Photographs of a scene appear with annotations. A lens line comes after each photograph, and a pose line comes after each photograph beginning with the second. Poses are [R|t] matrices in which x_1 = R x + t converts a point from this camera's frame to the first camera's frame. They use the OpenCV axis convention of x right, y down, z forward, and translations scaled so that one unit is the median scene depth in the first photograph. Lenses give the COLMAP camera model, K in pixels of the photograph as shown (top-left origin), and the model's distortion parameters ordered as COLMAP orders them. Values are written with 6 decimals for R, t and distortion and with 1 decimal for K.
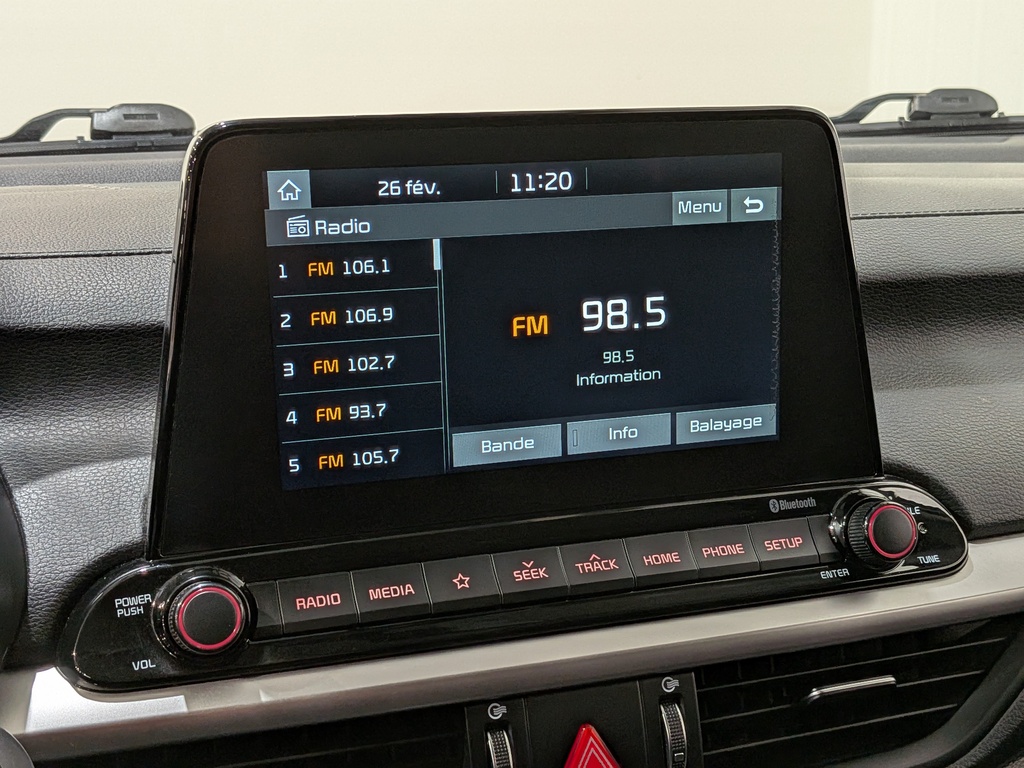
lens RADIAL K [[1444.9, 0, 507.3], [0, 1444.9, 407.3], [0, 0, 1]] dist [0.066431, 0.000000]
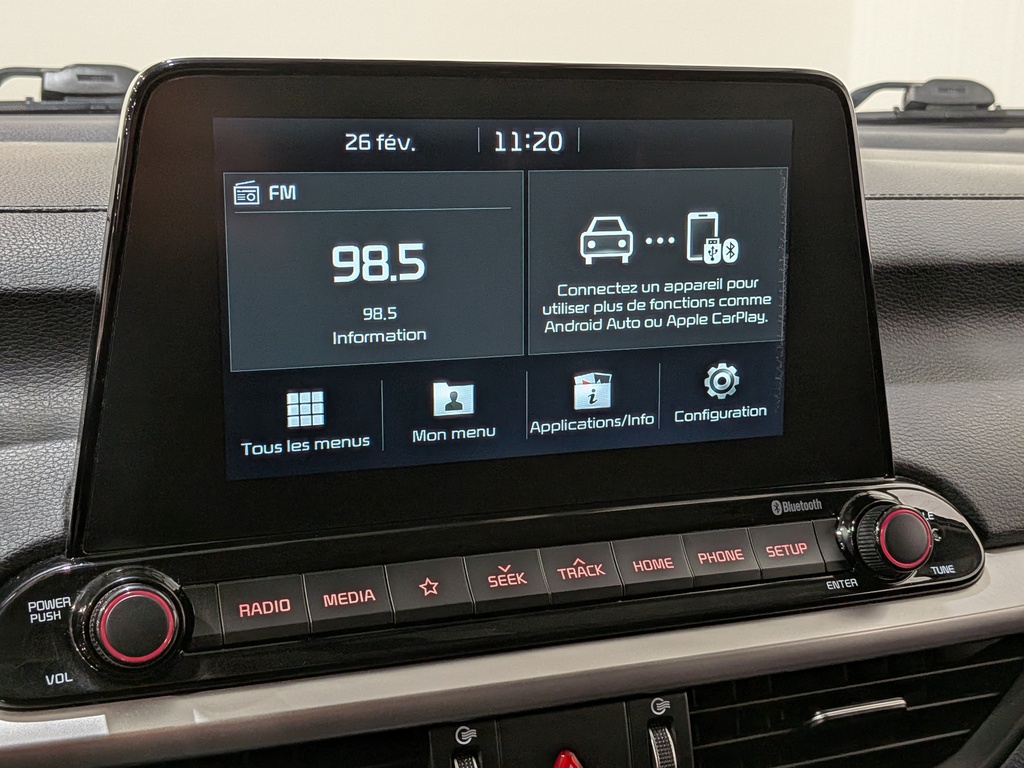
lens RADIAL K [[1452.2, 0, 541.4], [0, 1452.2, 366.1], [0, 0, 1]] dist [0.061474, 0.000000]
pose [[0.998864, 0.022377, 0.042060, -0.003377], [-0.021276, 0.999424, -0.026456, 0.007026], [-0.042628, 0.025531, 0.998765, 0.100625]]
